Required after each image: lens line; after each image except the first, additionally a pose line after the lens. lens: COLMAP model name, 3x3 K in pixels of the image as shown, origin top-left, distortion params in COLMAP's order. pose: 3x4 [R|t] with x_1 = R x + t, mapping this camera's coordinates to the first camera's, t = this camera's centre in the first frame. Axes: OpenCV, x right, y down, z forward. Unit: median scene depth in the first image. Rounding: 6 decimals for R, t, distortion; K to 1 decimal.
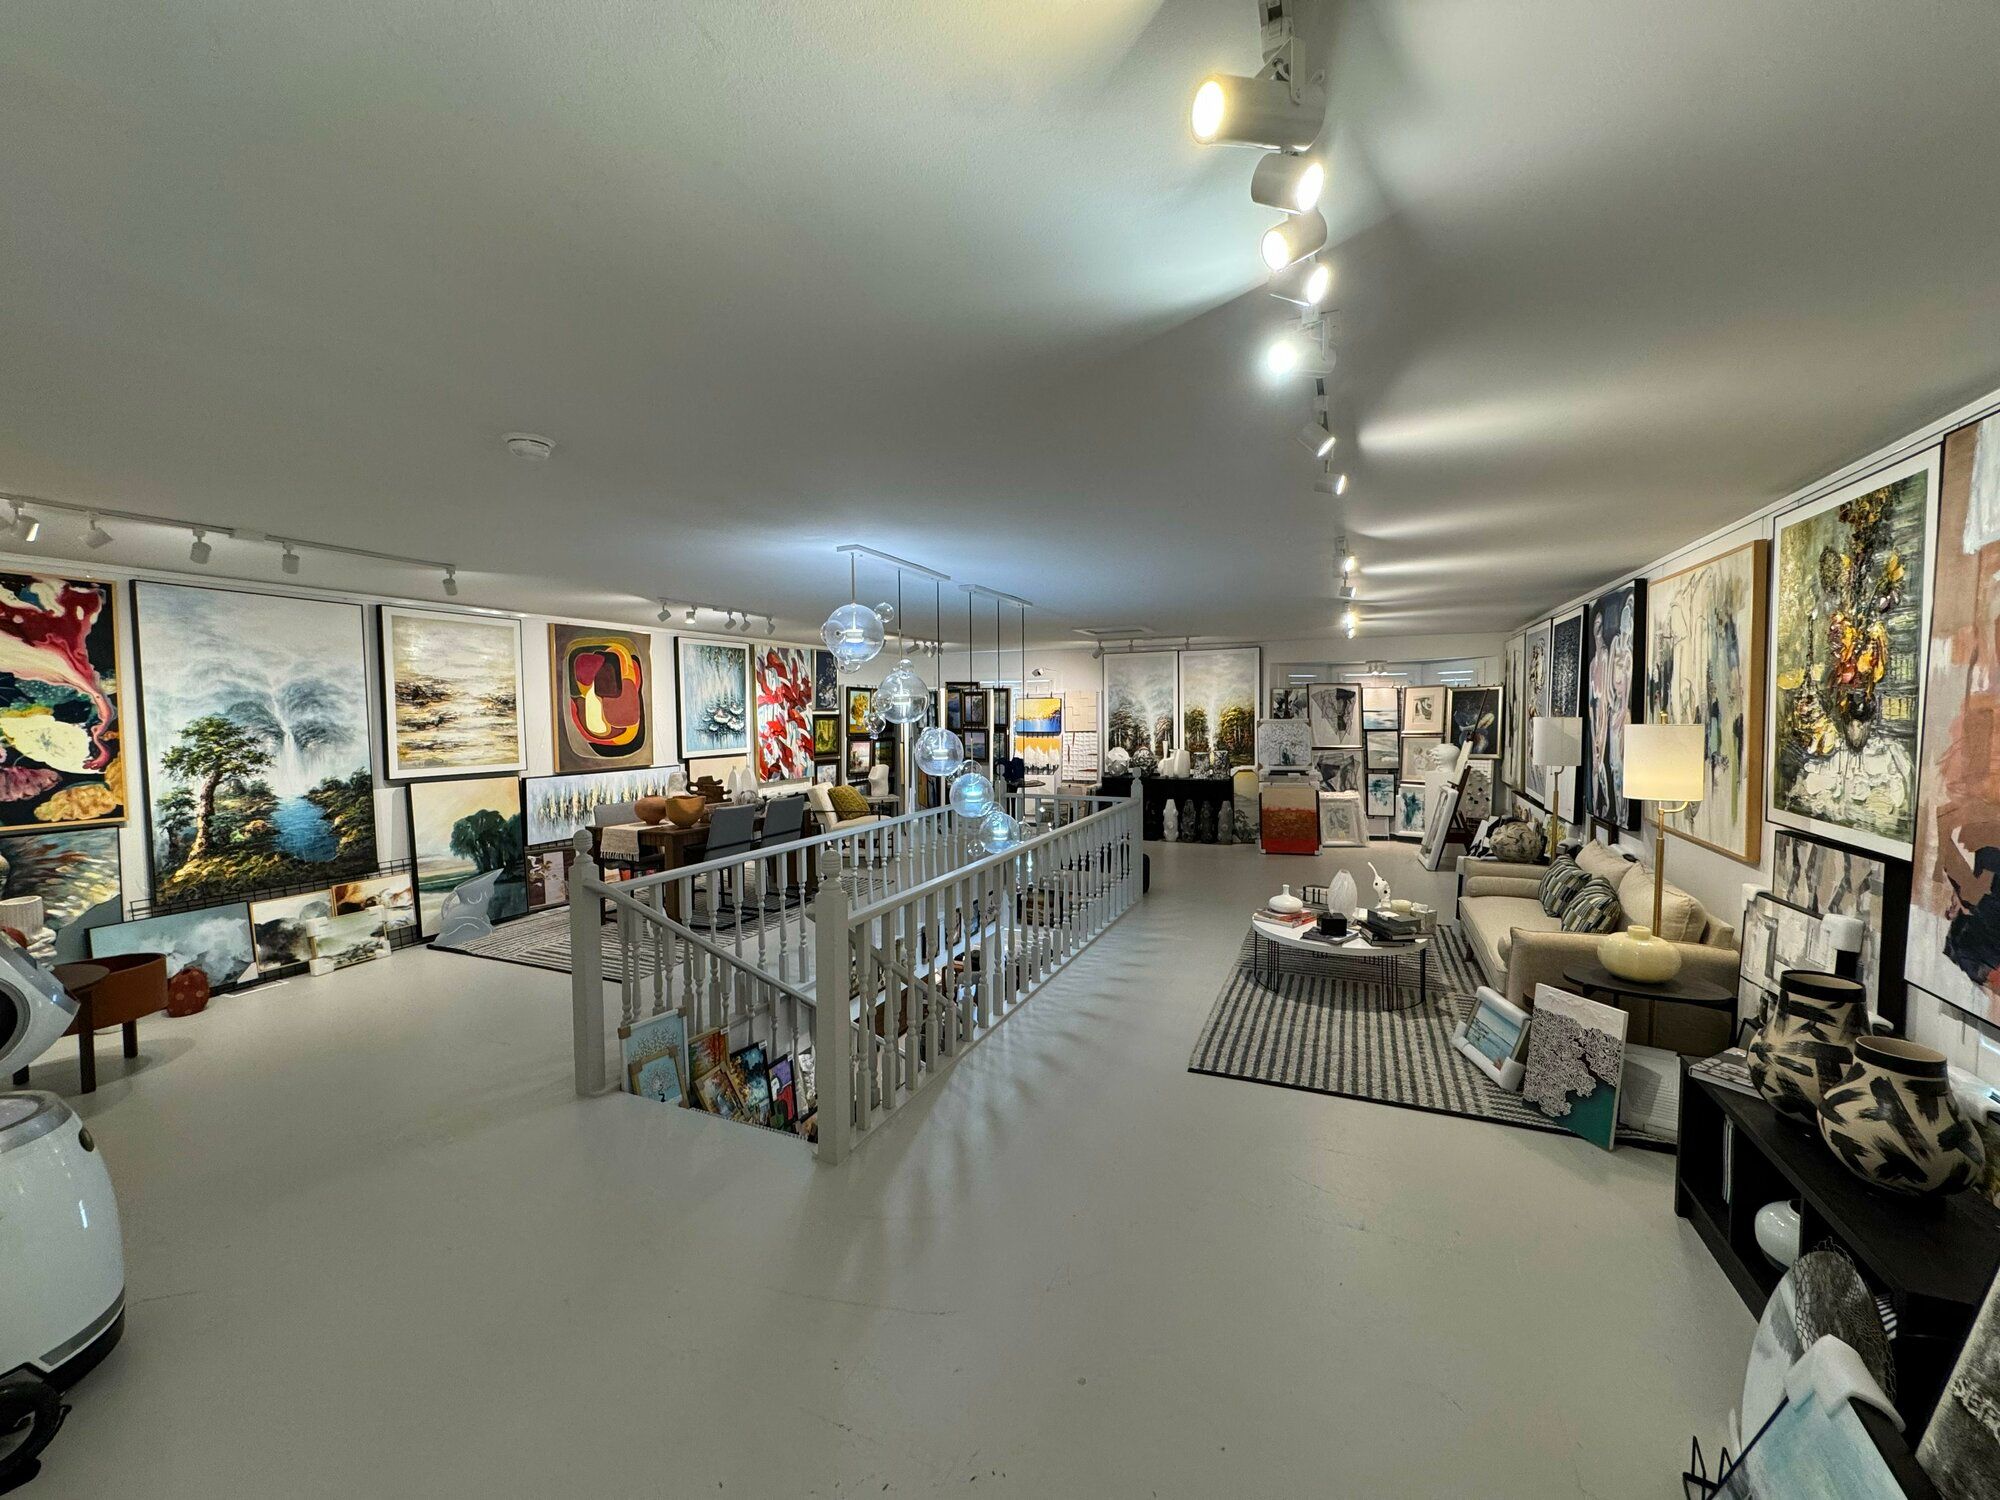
lens RADIAL K [[795.8, 0, 1001.3], [0, 795.8, 750.4], [0, 0, 1]] dist [-0.005635, 0.001217]
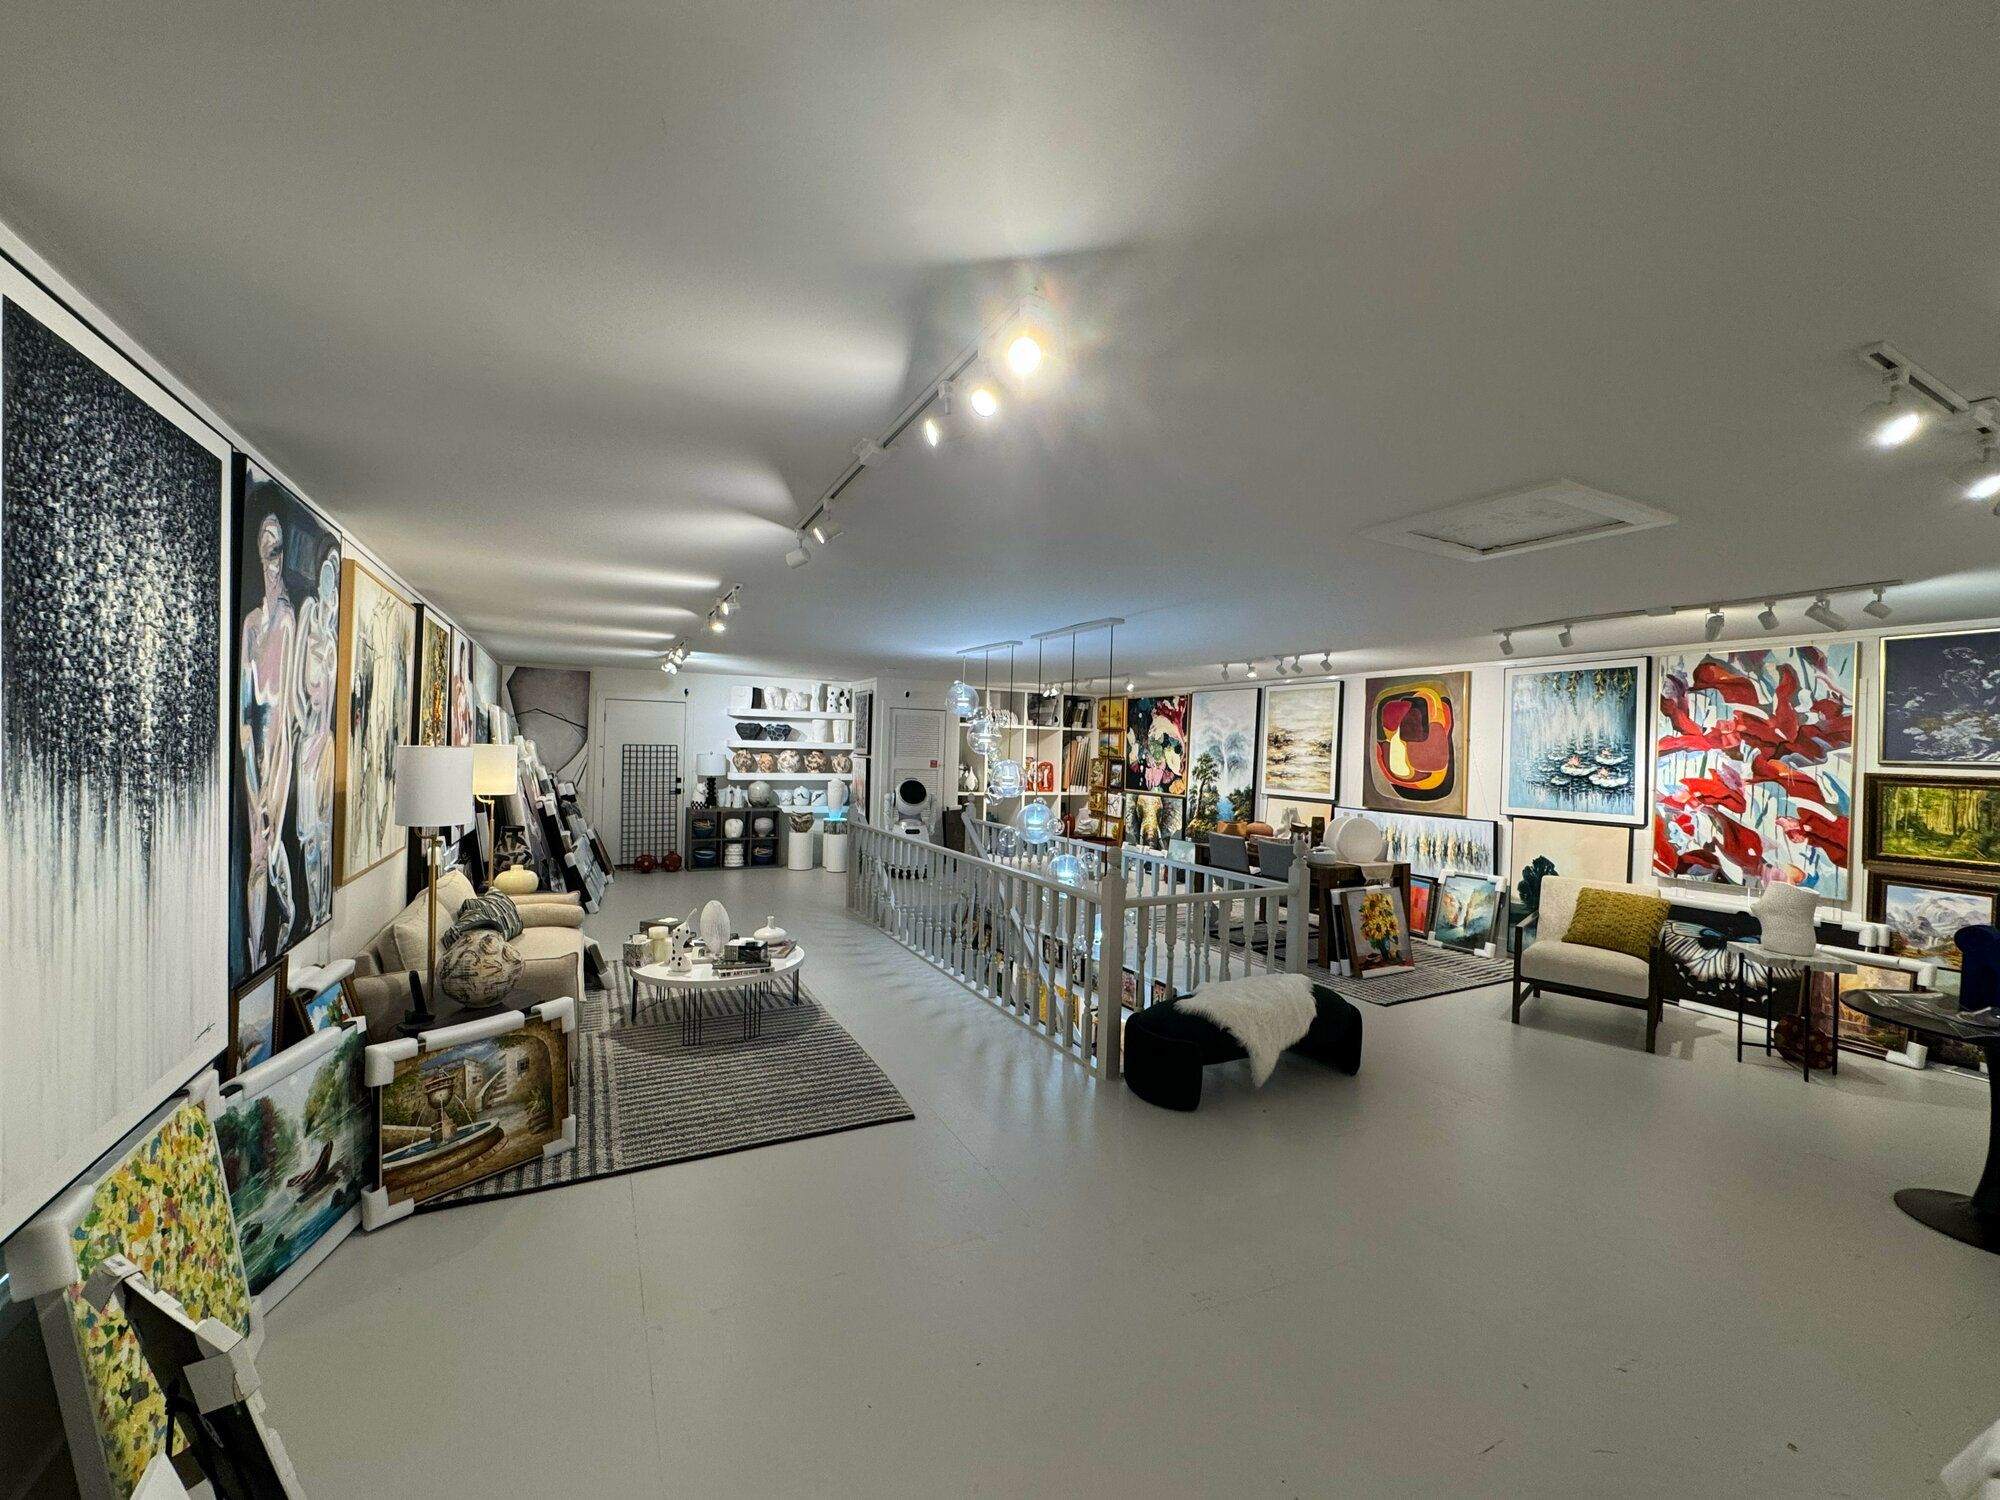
lens RADIAL K [[795.8, 0, 991.5], [0, 795.8, 751.6], [0, 0, 1]] dist [-0.005635, 0.001217]
pose [[-0.626663, -0.005853, -0.779268, 0.533140], [-0.060336, 0.997334, 0.041030, -0.052259], [0.776951, 0.072730, -0.625346, 1.009199]]
